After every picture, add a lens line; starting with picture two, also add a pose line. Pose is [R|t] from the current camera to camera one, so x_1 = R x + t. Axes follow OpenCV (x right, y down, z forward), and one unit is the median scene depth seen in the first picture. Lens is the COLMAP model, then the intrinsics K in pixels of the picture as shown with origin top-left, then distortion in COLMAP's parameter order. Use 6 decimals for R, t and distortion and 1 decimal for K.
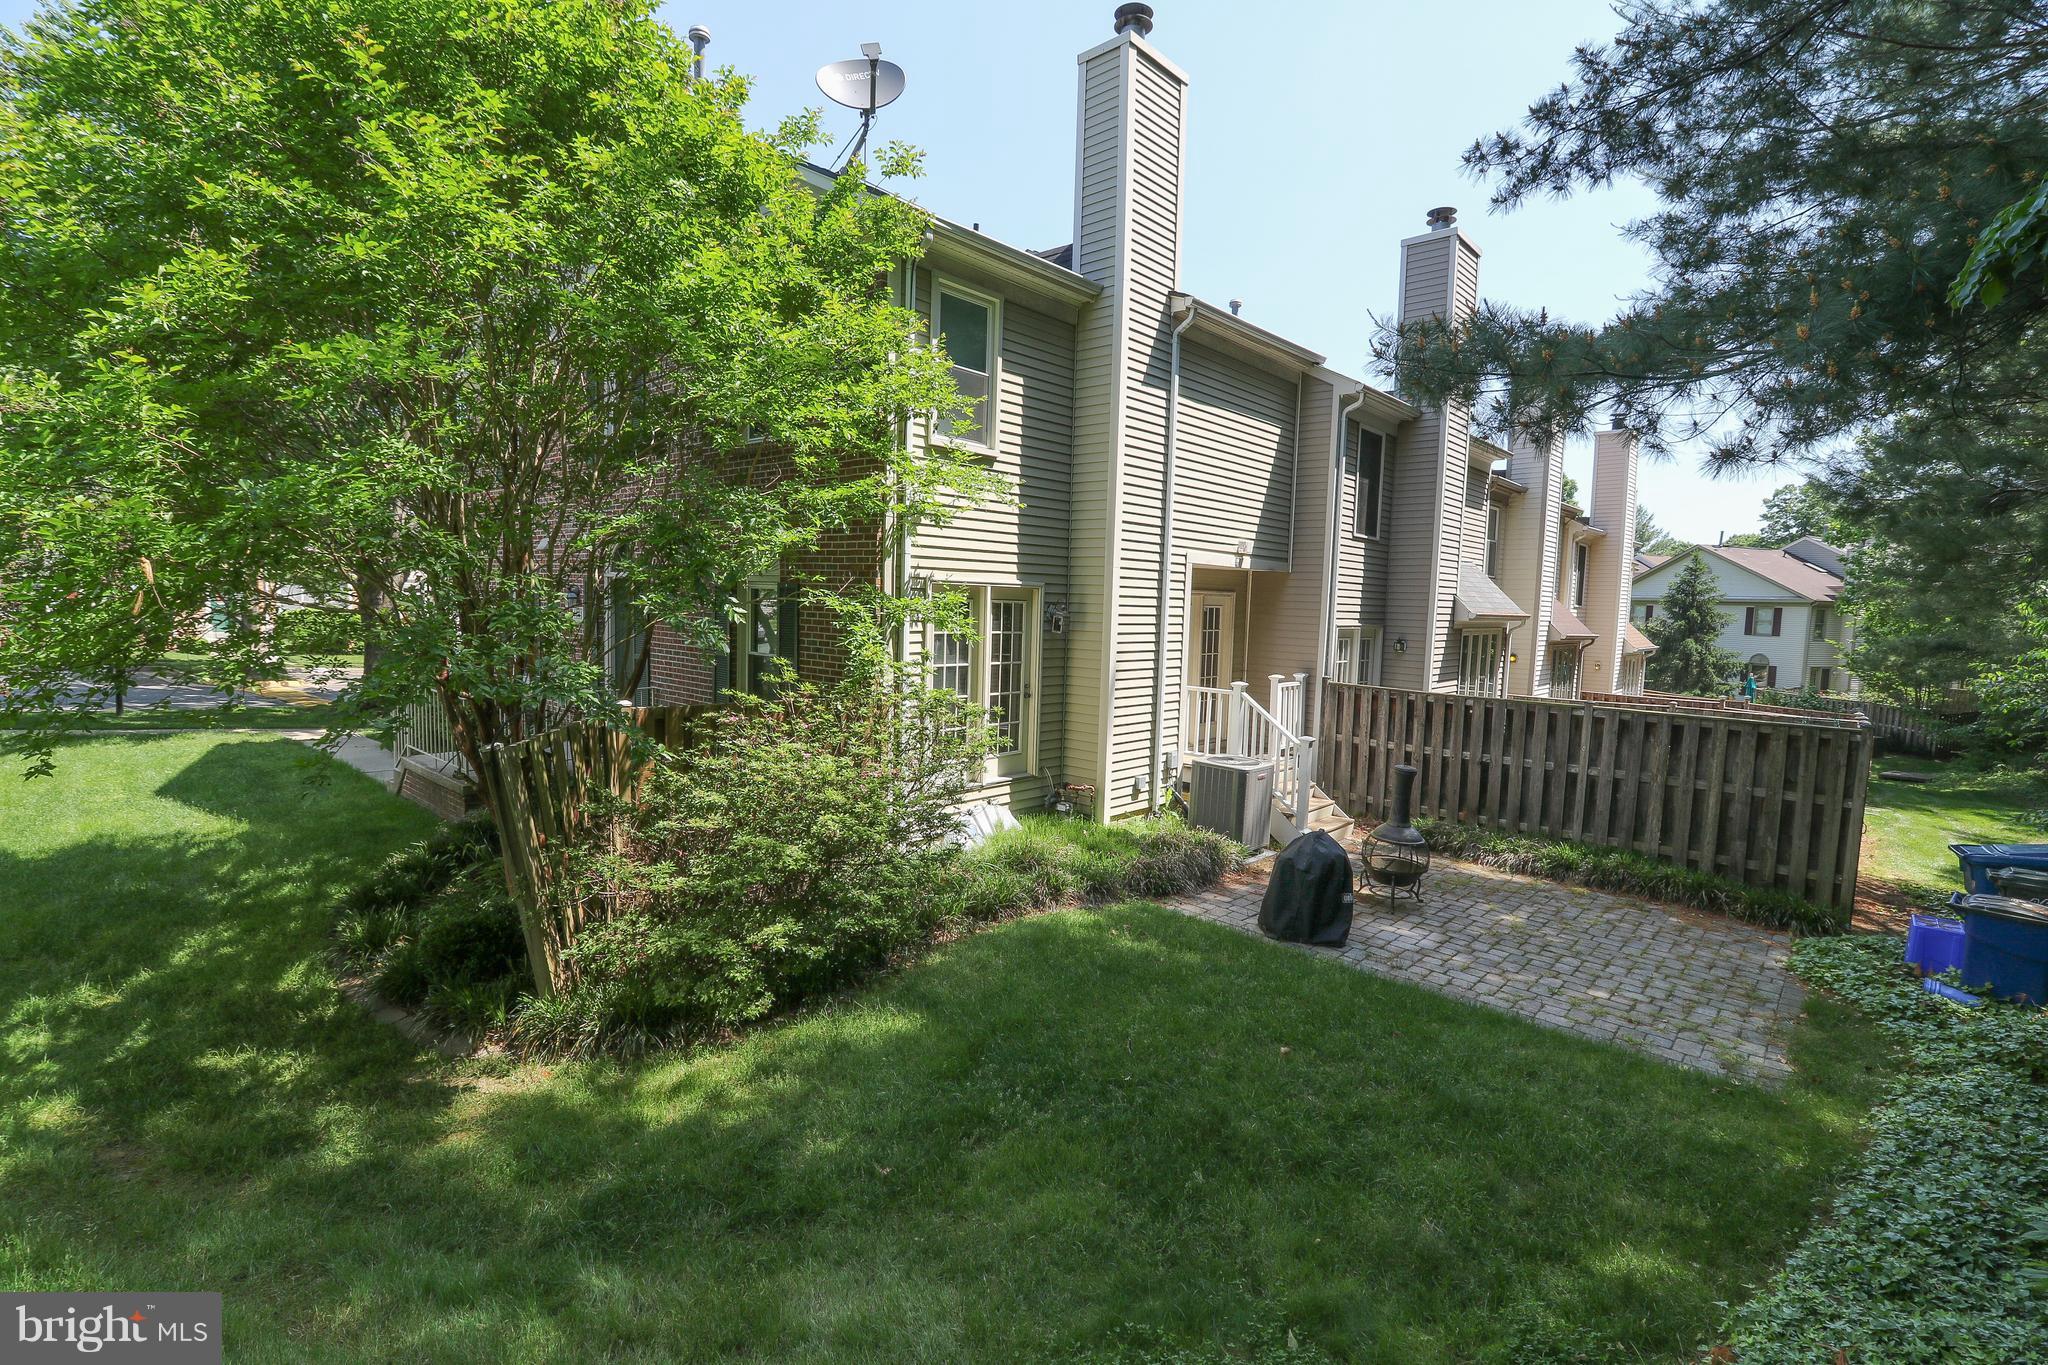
lens RADIAL K [[936.7, 0, 1020.0], [0, 936.7, 672.5], [0, 0, 1]] dist [-0.001419, -0.014204]
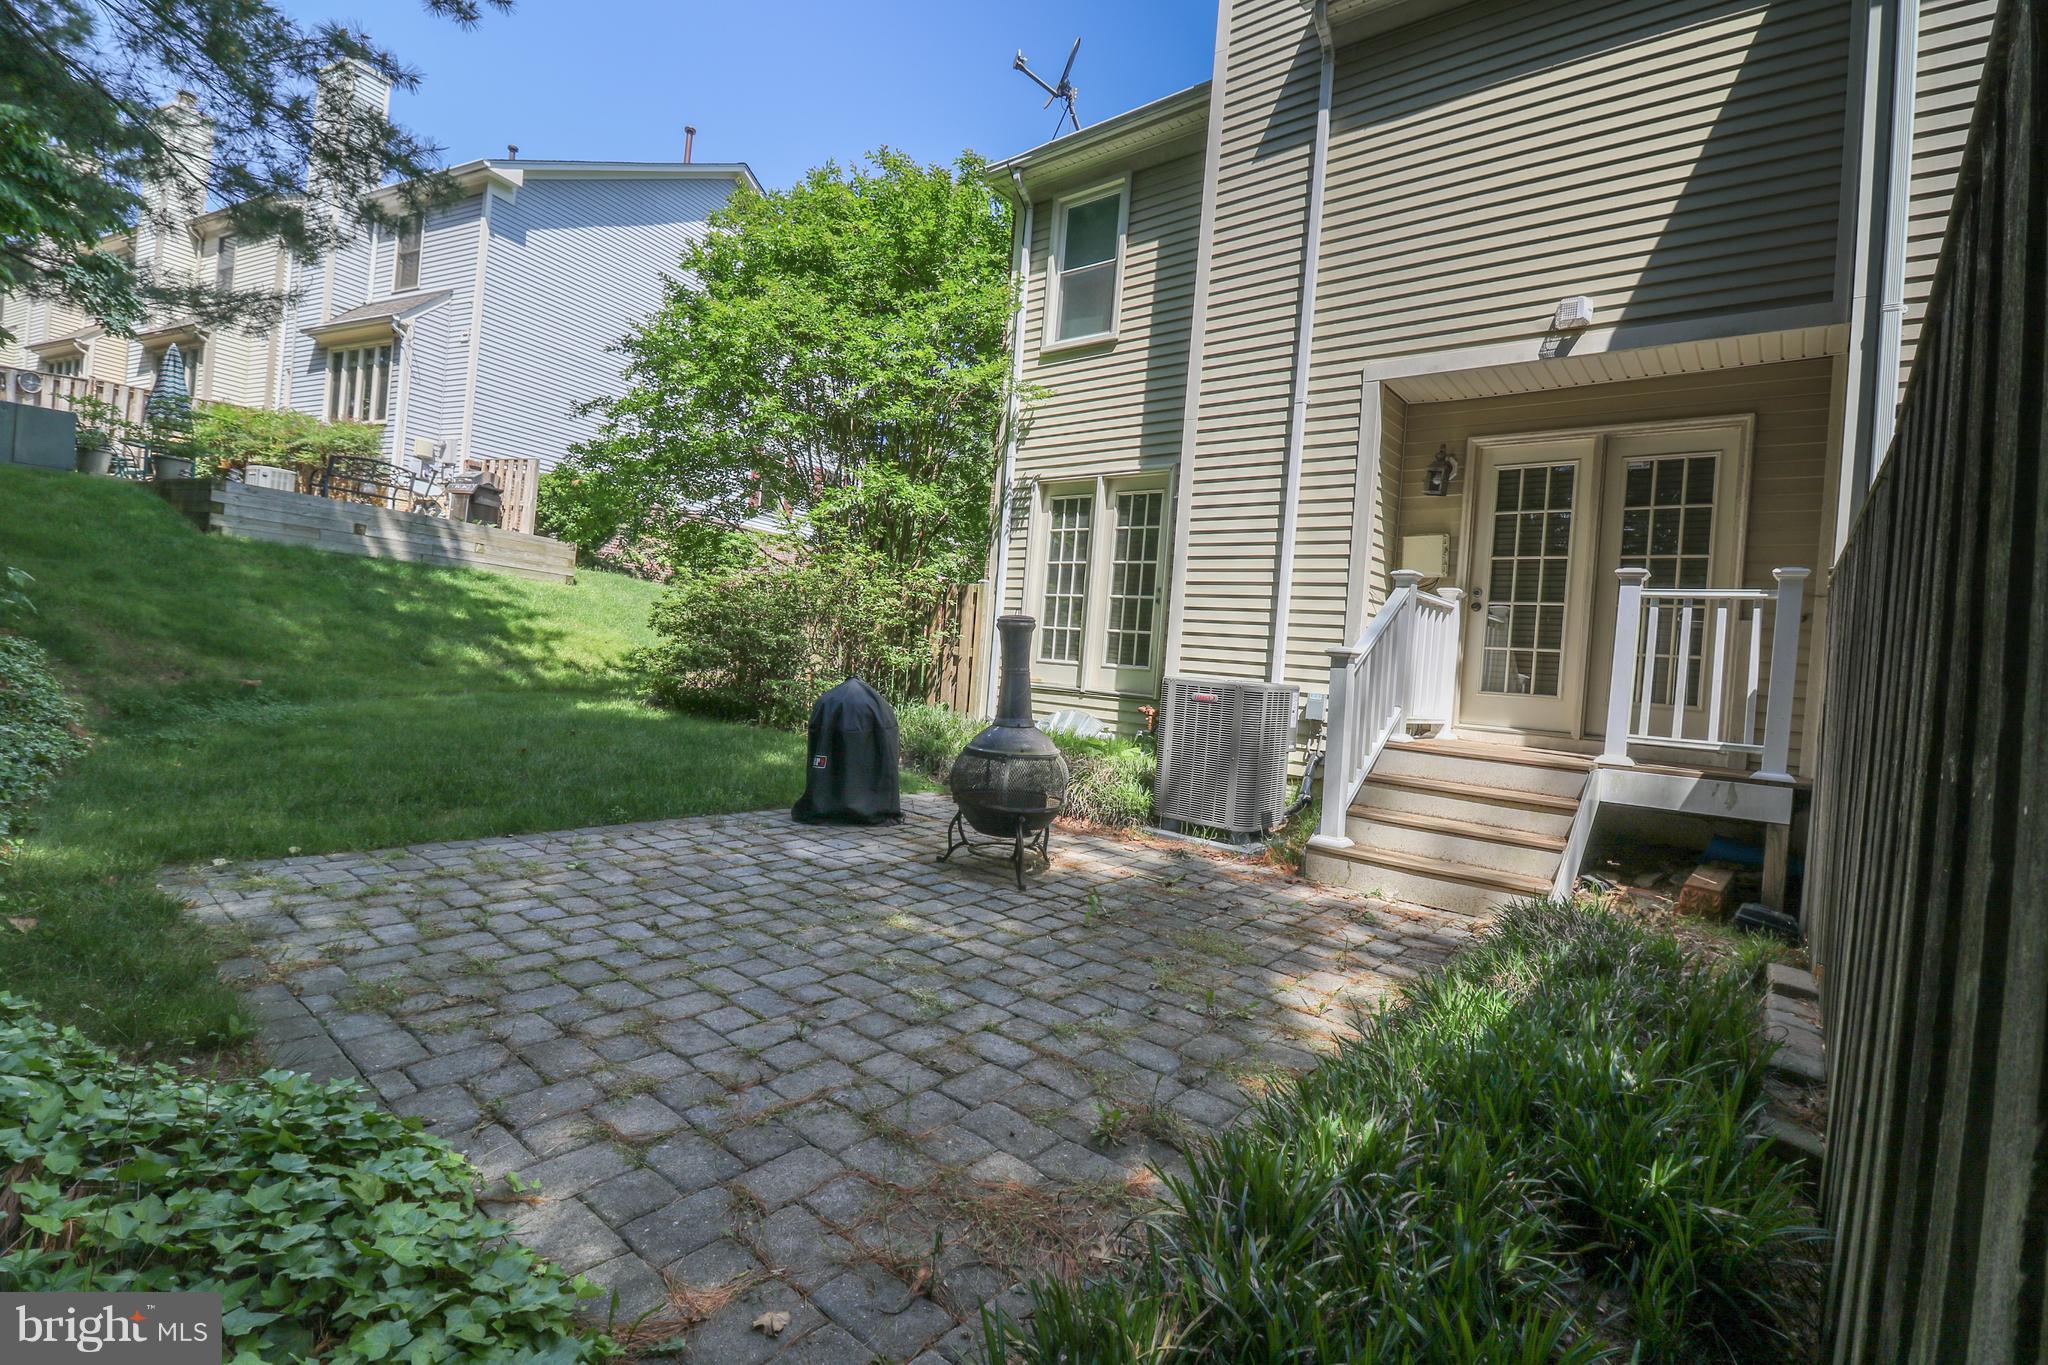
lens RADIAL K [[939.5, 0, 1023.5], [0, 939.5, 666.3], [0, 0, 1]] dist [0.001013, -0.014772]
pose [[0.047056, -0.025927, -0.998556, 0.850326], [-0.159028, 0.986719, -0.033114, 0.130441], [0.986152, 0.160356, 0.042308, 0.873704]]
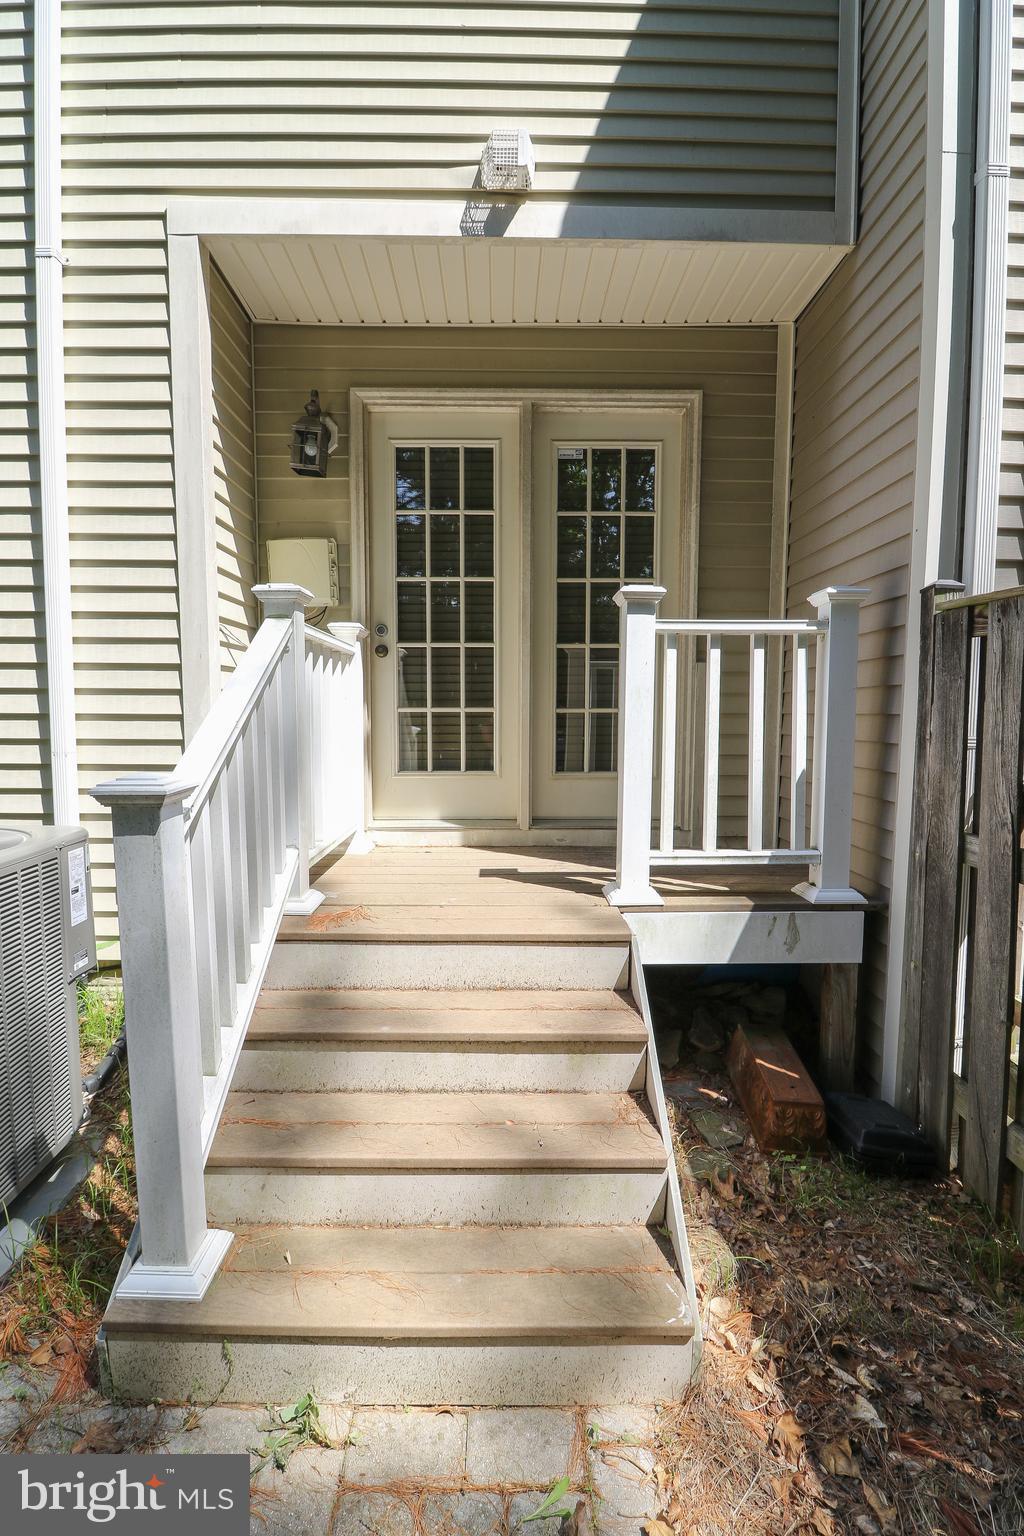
lens RADIAL K [[704.6, 0, 512.0], [0, 704.6, 768.0], [0, 0, 1]] dist [0.001013, -0.014772]
pose [[0.684398, 0.029654, -0.728505, 0.489765], [-0.041824, 0.999124, 0.001377, 0.068505], [0.727908, 0.029527, 0.685039, 1.027410]]
